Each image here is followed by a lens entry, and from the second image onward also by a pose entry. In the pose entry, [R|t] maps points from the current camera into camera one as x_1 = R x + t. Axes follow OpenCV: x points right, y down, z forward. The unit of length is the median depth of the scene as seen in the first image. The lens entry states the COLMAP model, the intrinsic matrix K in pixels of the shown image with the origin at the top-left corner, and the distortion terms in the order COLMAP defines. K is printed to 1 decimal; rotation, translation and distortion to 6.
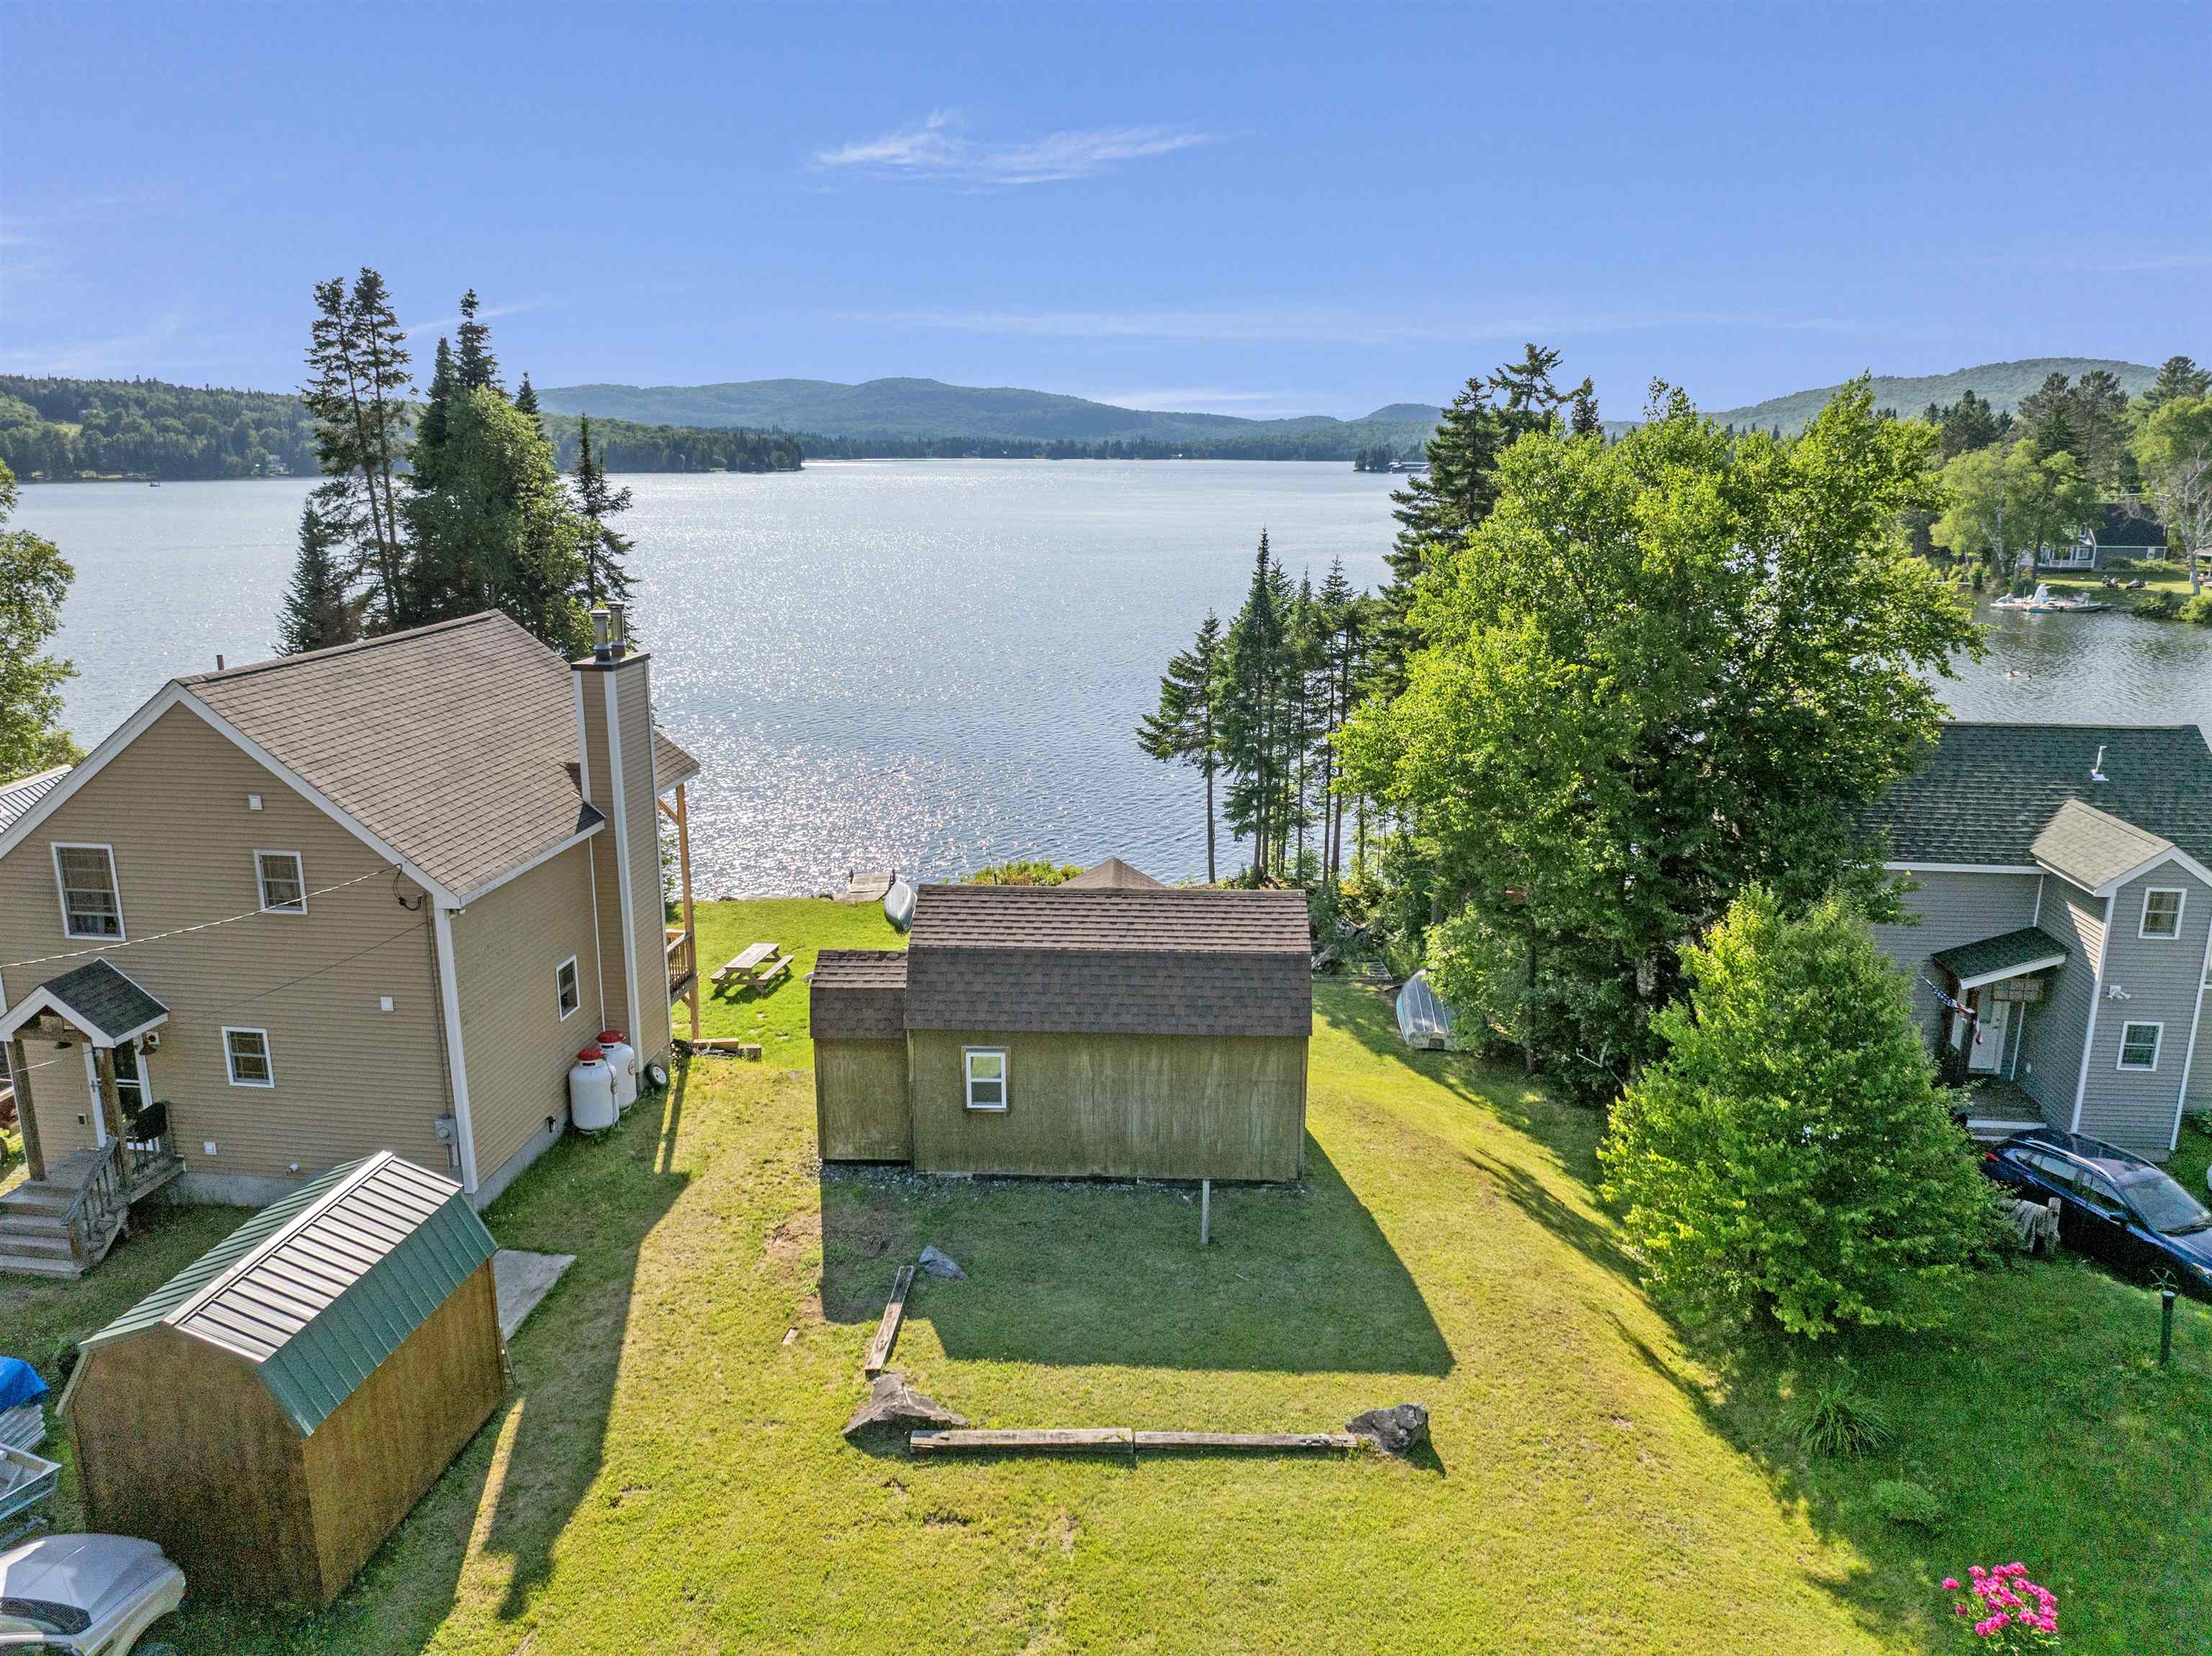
lens RADIAL K [[1557.3, 0, 1116.0], [0, 1557.3, 820.3], [0, 0, 1]] dist [-0.042610, 0.011003]
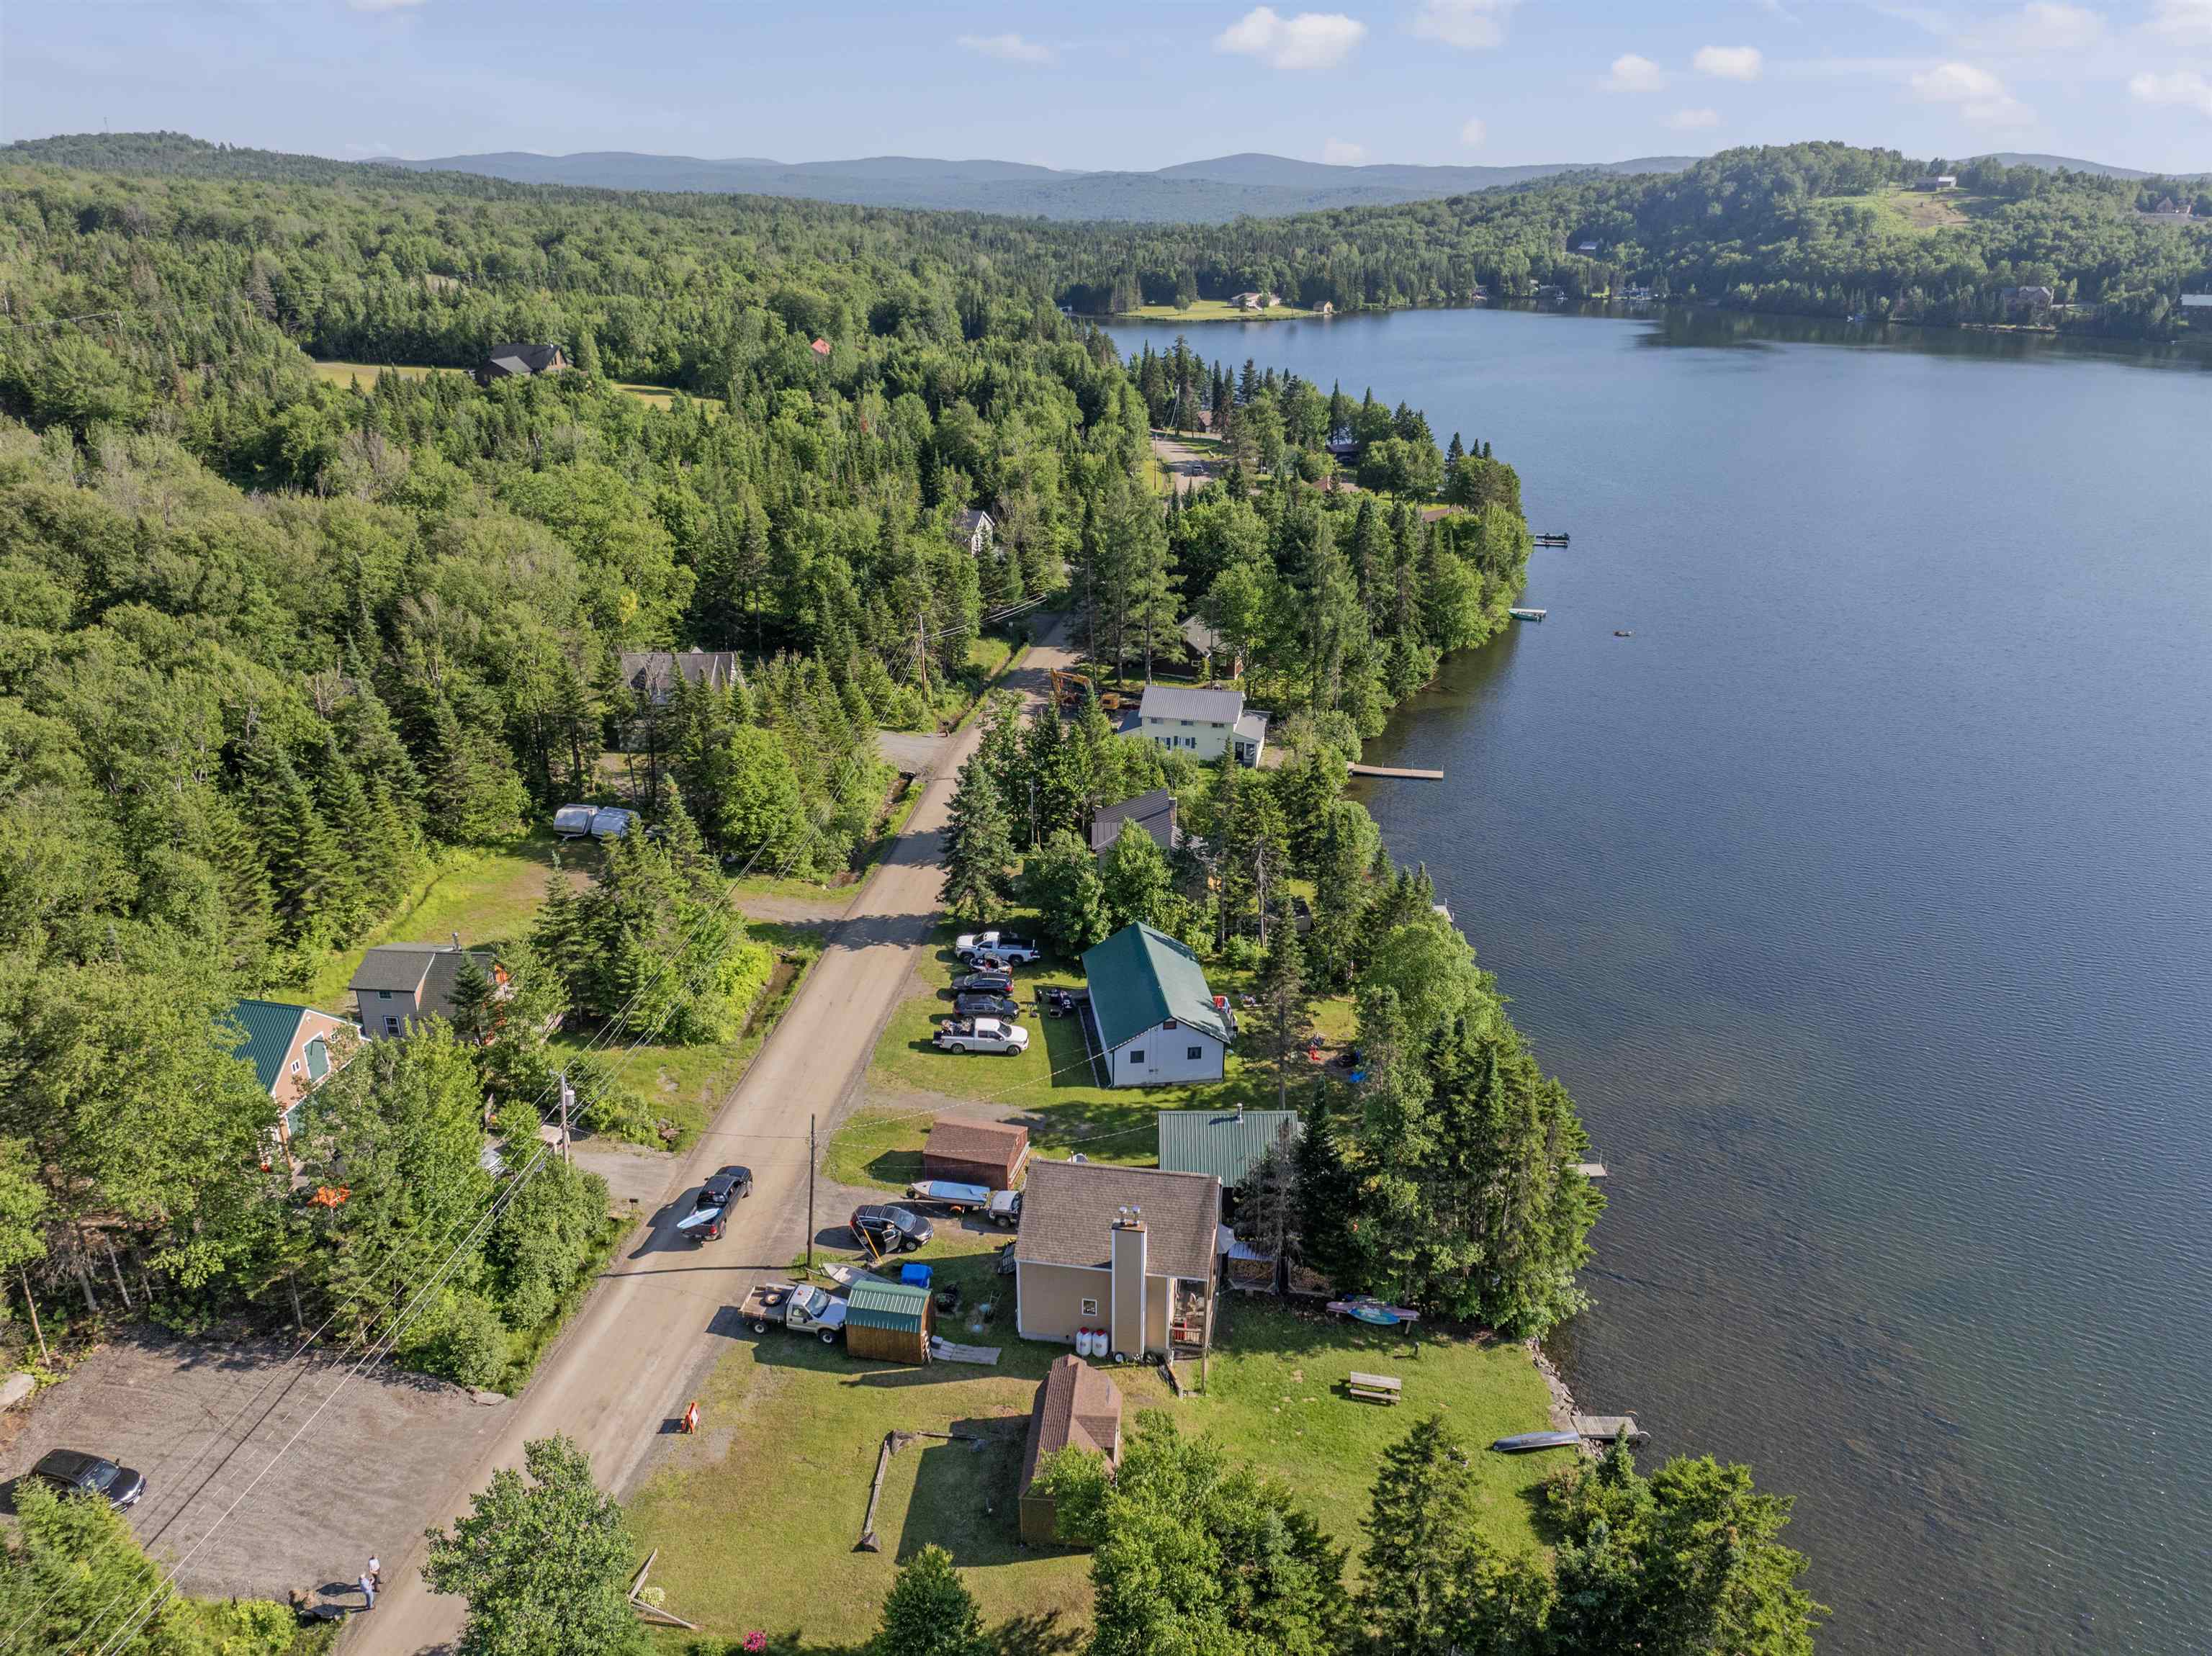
lens RADIAL K [[1557.3, 0, 1114.4], [0, 1557.3, 815.1], [0, 0, 1]] dist [-0.042610, 0.011003]
pose [[-0.053765, 0.368152, -0.928210, 1.957467], [-0.234718, 0.898850, 0.370103, -1.768543], [0.970576, 0.237766, 0.038085, 0.706415]]
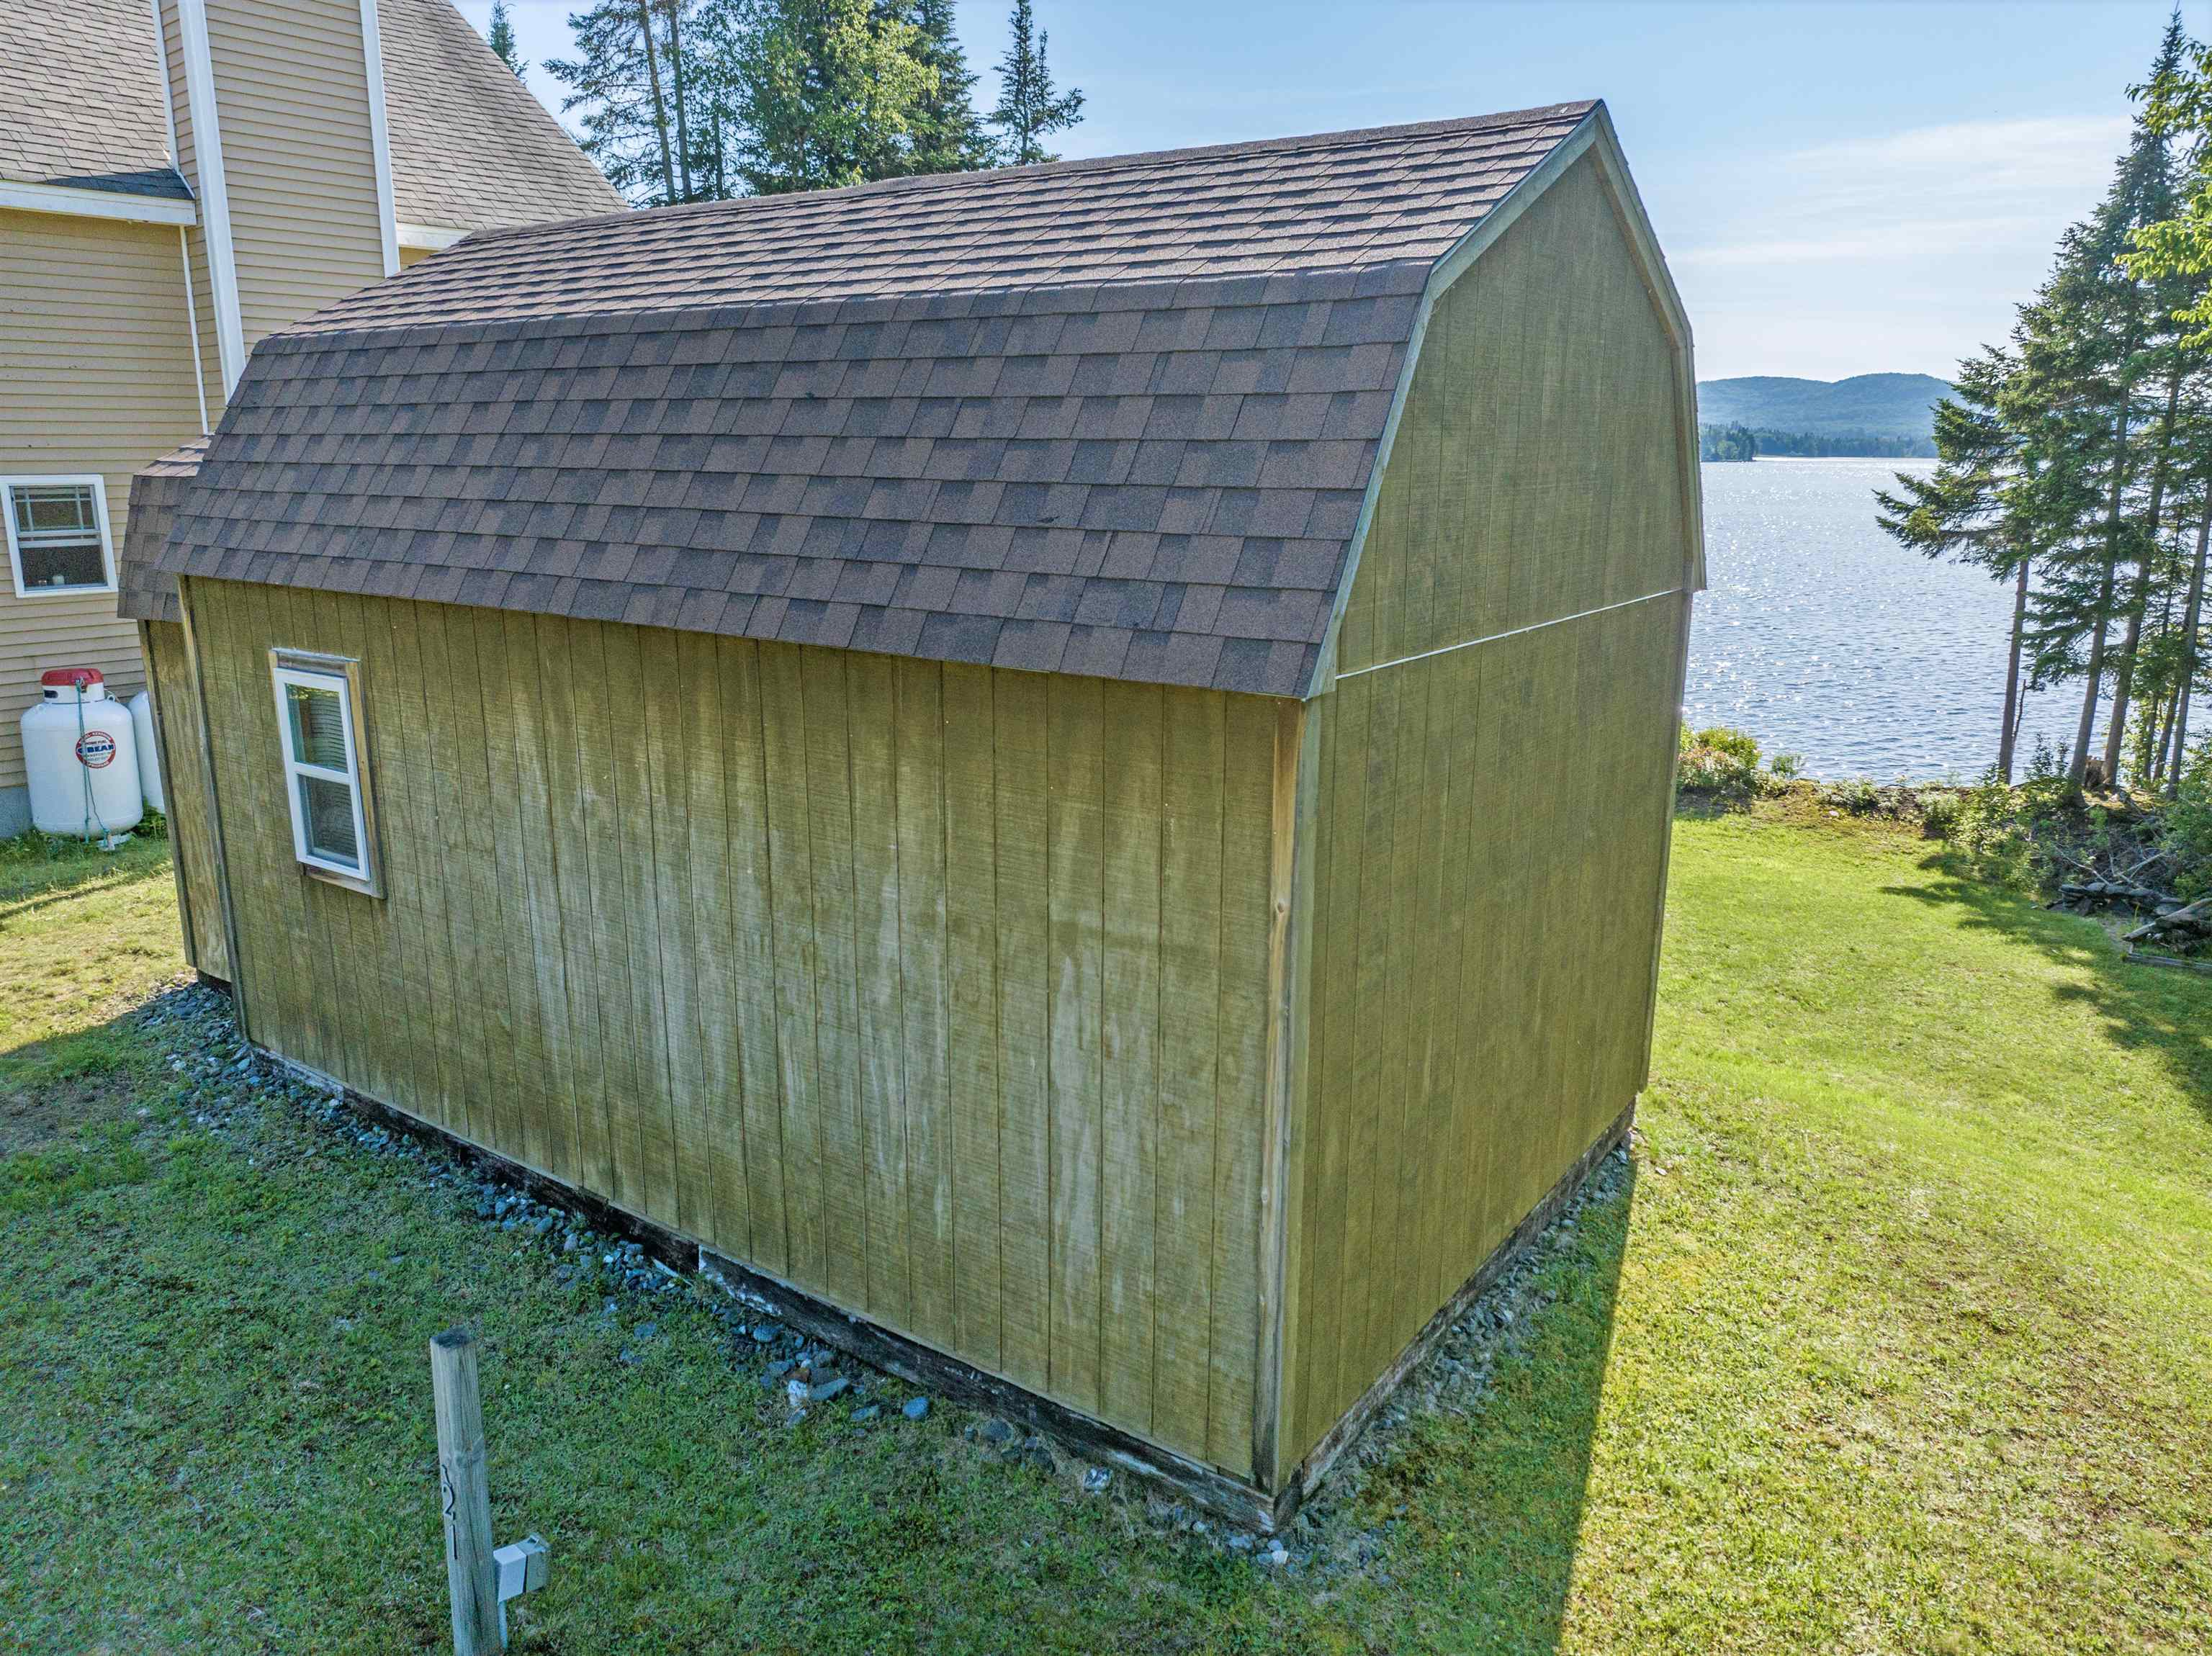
lens RADIAL K [[1557.3, 0, 1115.1], [0, 1557.3, 812.6], [0, 0, 1]] dist [-0.042610, 0.011003]
pose [[0.833414, 0.125119, -0.538300, 0.181725], [-0.128633, 0.991200, 0.031234, 0.134522], [0.537471, 0.043212, 0.842174, 0.768004]]
